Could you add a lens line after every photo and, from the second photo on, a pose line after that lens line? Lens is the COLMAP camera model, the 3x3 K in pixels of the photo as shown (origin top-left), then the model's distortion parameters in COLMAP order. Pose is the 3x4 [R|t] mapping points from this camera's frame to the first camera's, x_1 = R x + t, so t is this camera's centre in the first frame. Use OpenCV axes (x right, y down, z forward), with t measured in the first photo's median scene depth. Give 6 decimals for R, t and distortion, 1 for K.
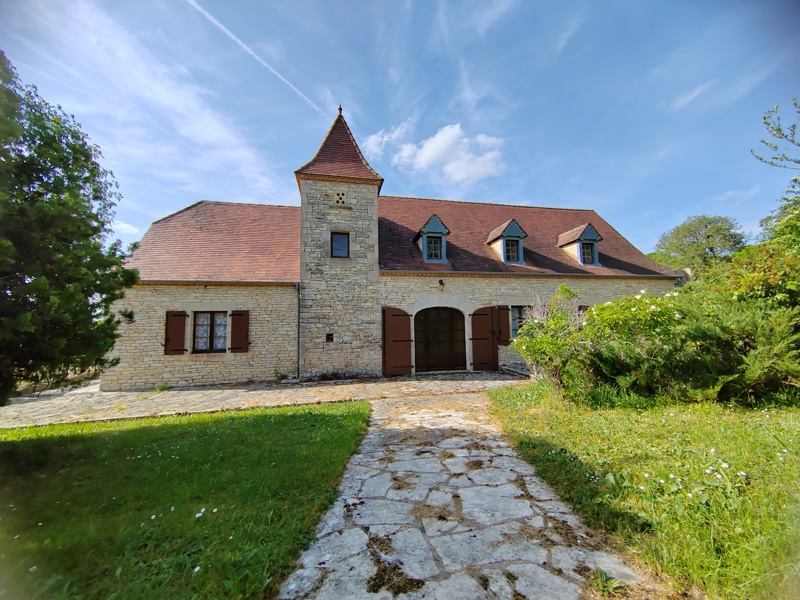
lens RADIAL K [[320.8, 0, 400.1], [0, 320.8, 301.0], [0, 0, 1]] dist [0.000039, 0.000008]
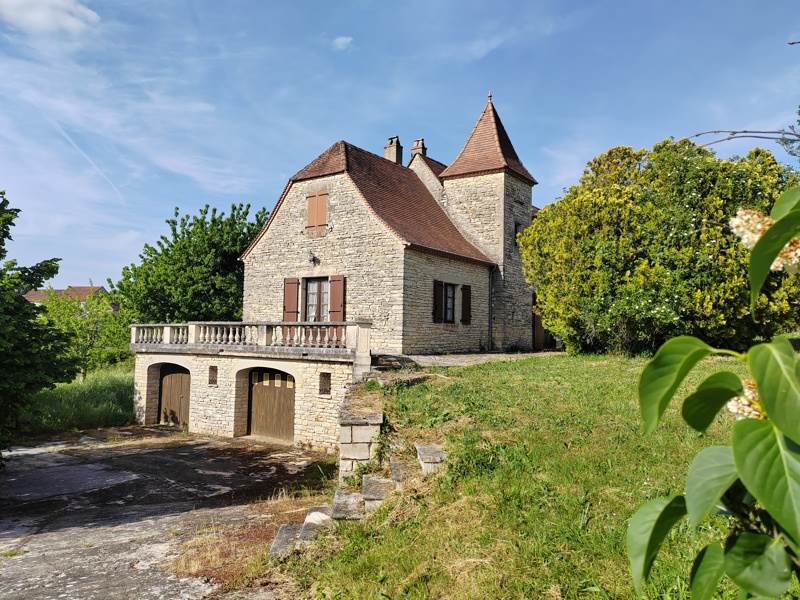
lens RADIAL K [[625.6, 0, 400.1], [0, 625.6, 298.8], [0, 0, 1]] dist [-0.003364, -0.000674]
pose [[0.694101, 0.064659, 0.716968, -2.114402], [-0.084851, 0.996364, -0.007710, 0.108372], [-0.714859, -0.055484, 0.697064, -0.280539]]
